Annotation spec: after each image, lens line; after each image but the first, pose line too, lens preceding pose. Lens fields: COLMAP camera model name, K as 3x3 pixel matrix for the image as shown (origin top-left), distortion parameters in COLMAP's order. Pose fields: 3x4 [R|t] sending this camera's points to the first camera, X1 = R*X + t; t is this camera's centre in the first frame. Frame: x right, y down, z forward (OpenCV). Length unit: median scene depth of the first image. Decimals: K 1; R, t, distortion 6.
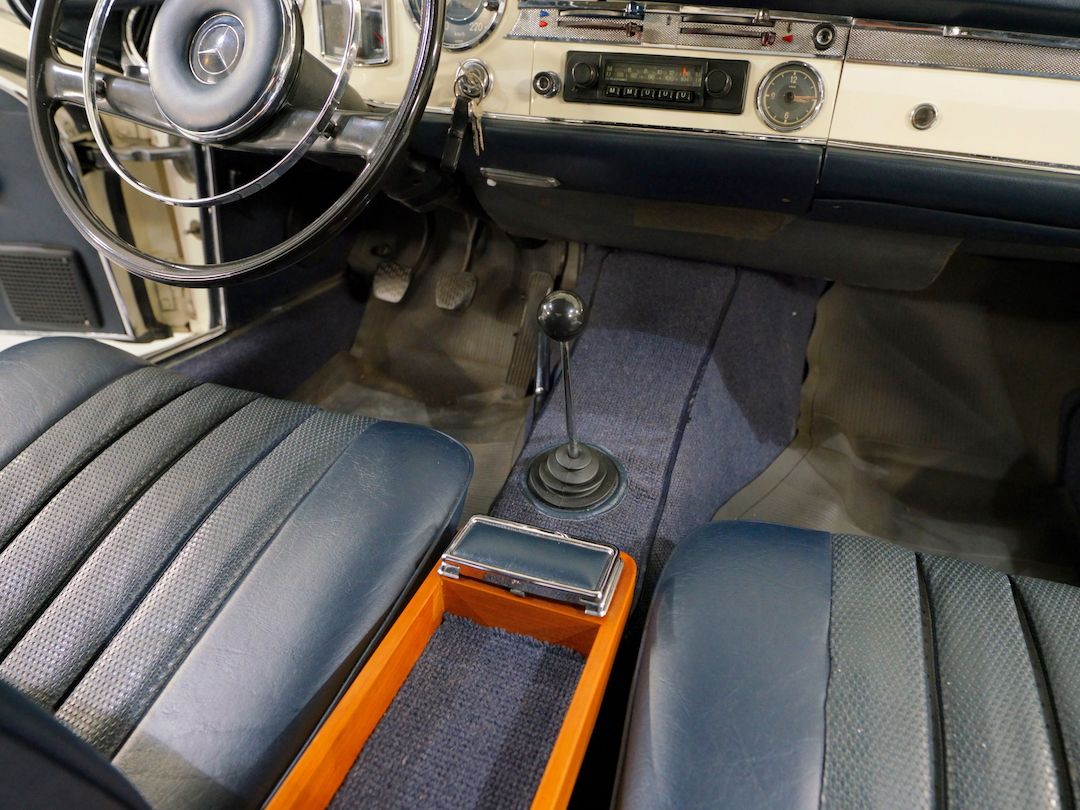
lens RADIAL K [[697.4, 0, 564.5], [0, 697.4, 406.0], [0, 0, 1]] dist [-0.024123, -0.002430]
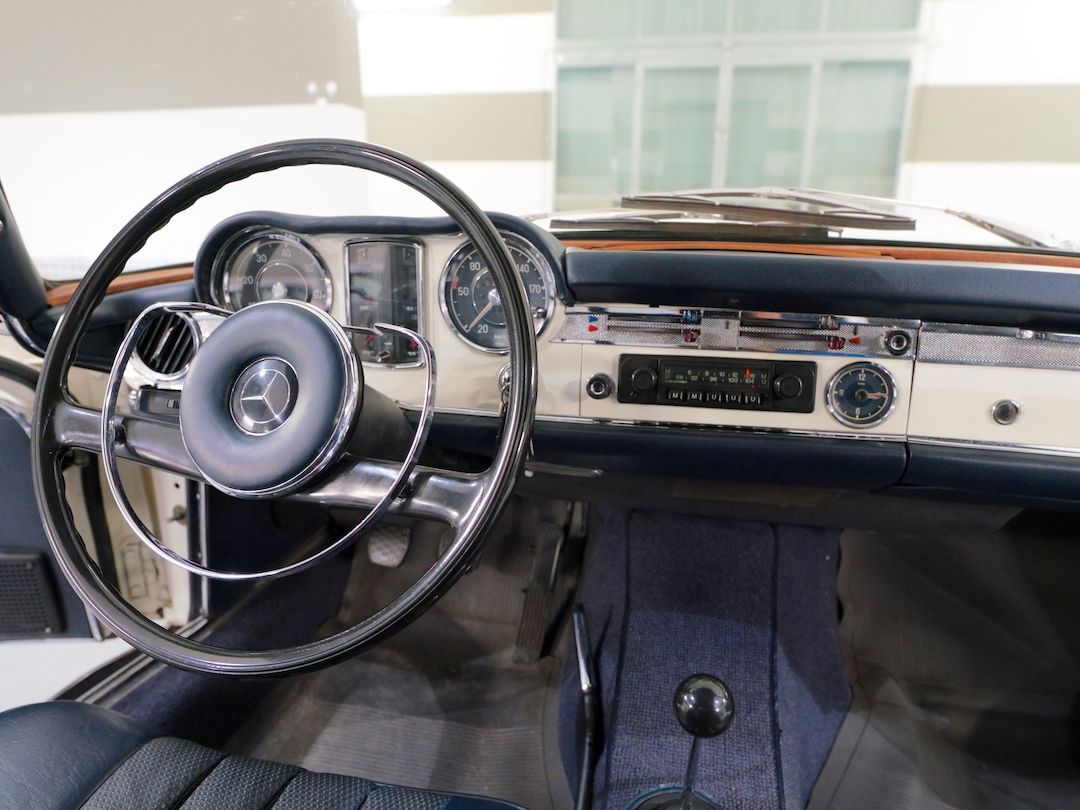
lens RADIAL K [[694.0, 0, 540.0], [0, 694.0, 405.0], [0, 0, 1]] dist [-0.024443, -0.002173]
pose [[0.995225, -0.061800, 0.075555, -0.131649], [0.077360, 0.971411, -0.224448, -0.169395], [-0.059524, 0.229221, 0.971553, 0.062781]]
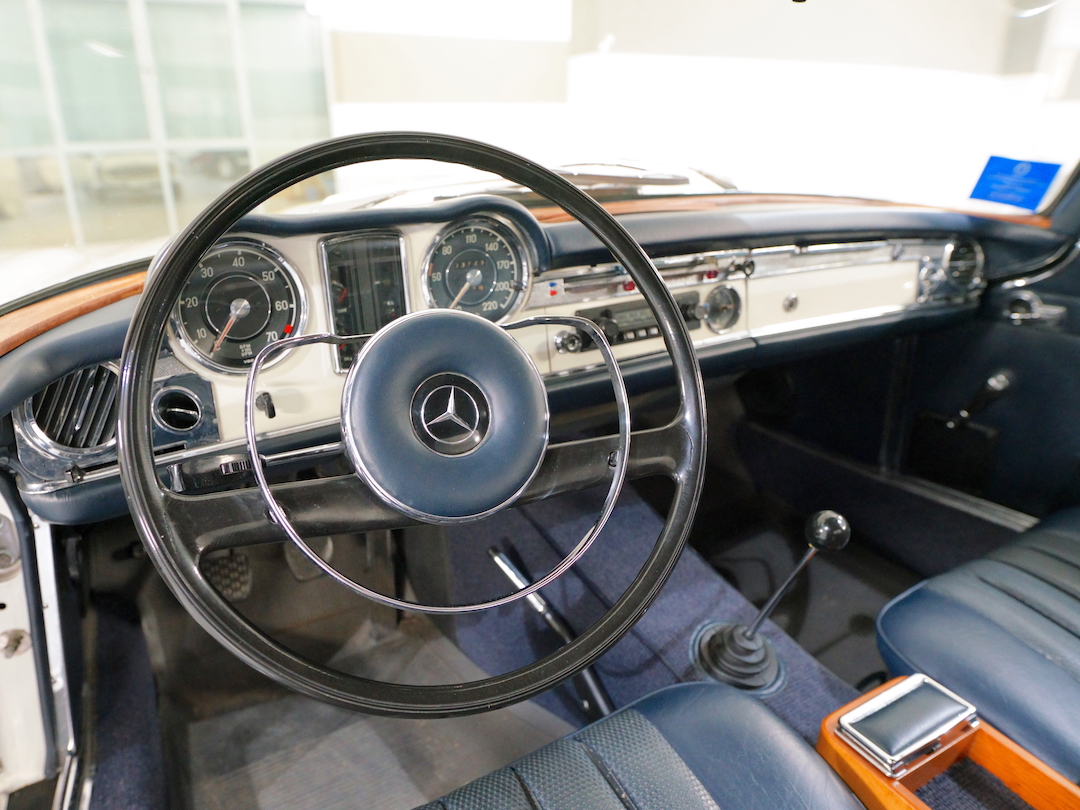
lens RADIAL K [[695.8, 0, 478.2], [0, 695.8, 403.2], [0, 0, 1]] dist [-0.021644, 0.000451]
pose [[0.709840, -0.306390, 0.634234, -0.616701], [0.396340, 0.918104, -0.000064, -0.314791], [-0.582273, 0.251417, 0.773142, 0.191362]]
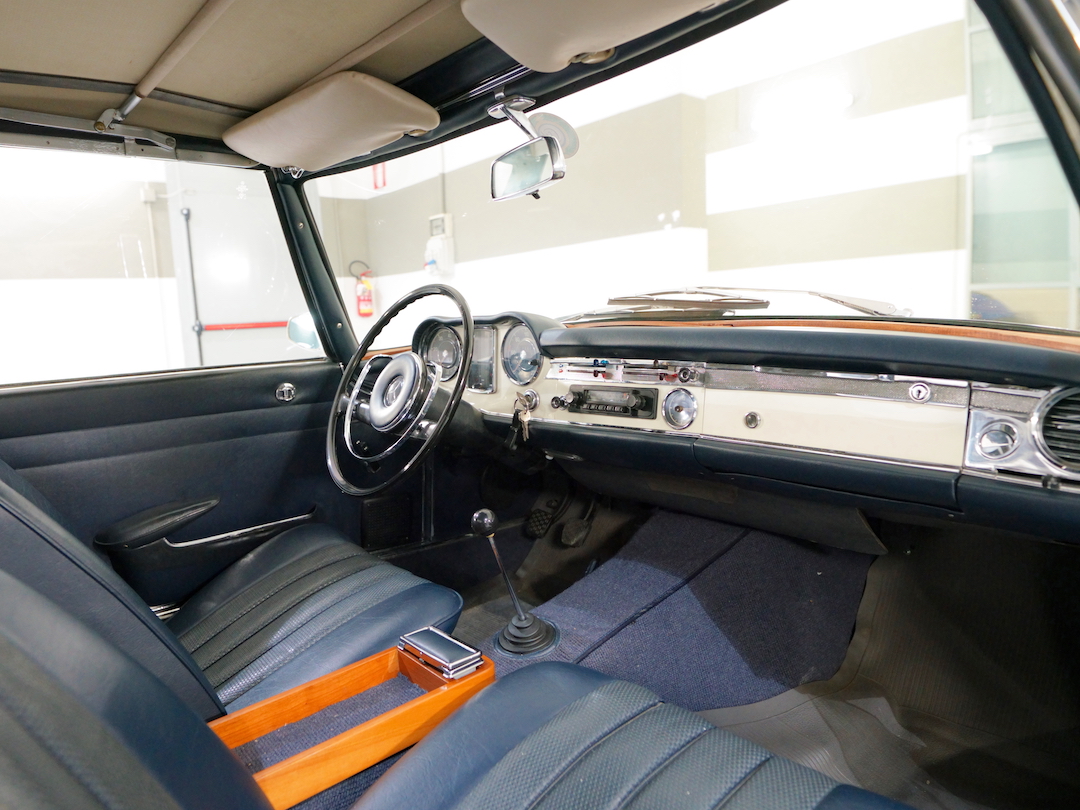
lens RADIAL K [[695.8, 0, 478.2], [0, 695.8, 403.2], [0, 0, 1]] dist [-0.021644, 0.000451]
pose [[0.827549, -0.017613, -0.561116, 0.564584], [-0.199299, 0.925186, -0.322972, 0.099517], [0.524826, 0.379105, 0.762127, -0.309597]]
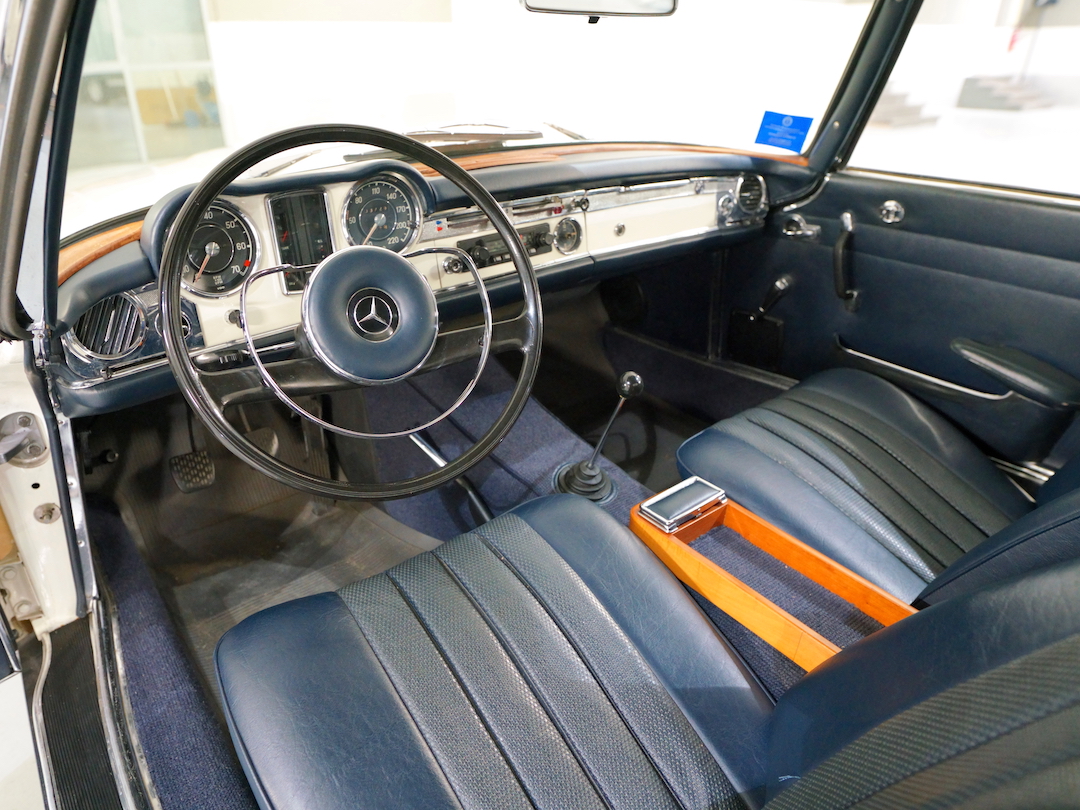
lens RADIAL K [[695.9, 0, 502.5], [0, 695.9, 405.3], [0, 0, 1]] dist [-0.020955, 0.000418]
pose [[0.576221, -0.417871, 0.702391, -0.823314], [0.439318, 0.883058, 0.164951, -0.290351], [-0.689180, 0.213525, 0.692415, -0.025940]]
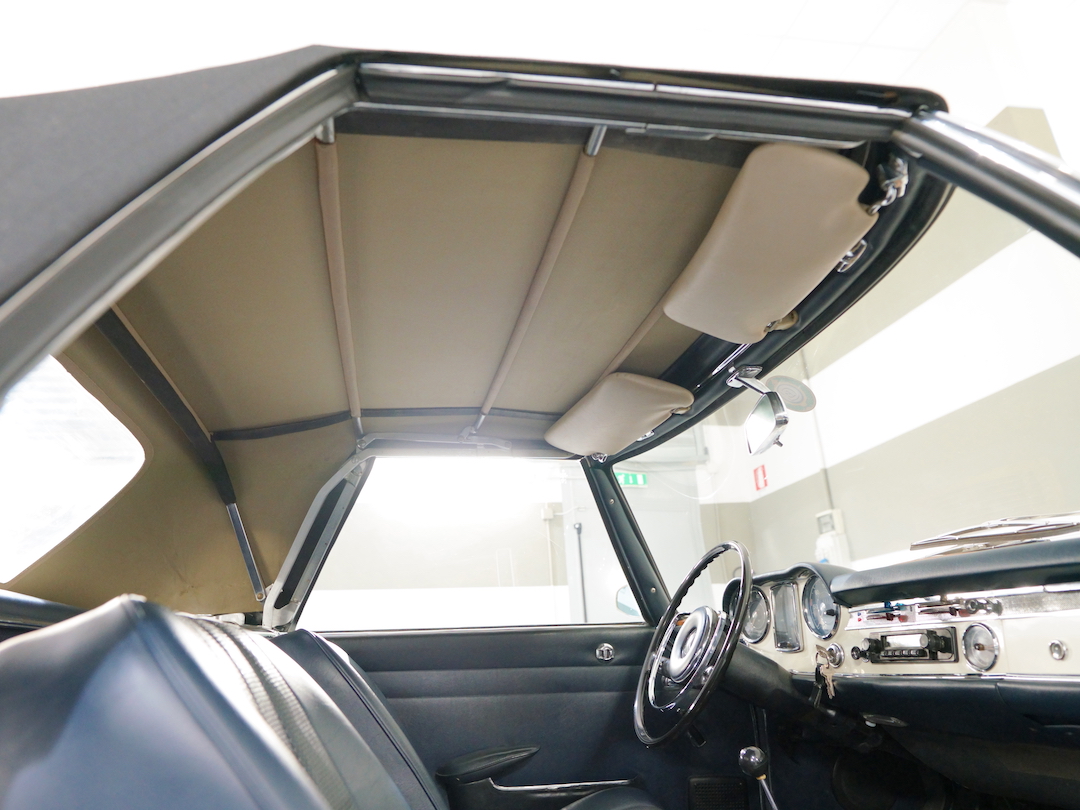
lens RADIAL K [[695.9, 0, 502.5], [0, 695.9, 405.3], [0, 0, 1]] dist [-0.020955, 0.000418]
pose [[0.441711, -0.363087, -0.820402, 0.828141], [-0.390927, 0.745174, -0.540271, 0.221106], [0.807507, 0.559360, 0.187211, -0.223315]]
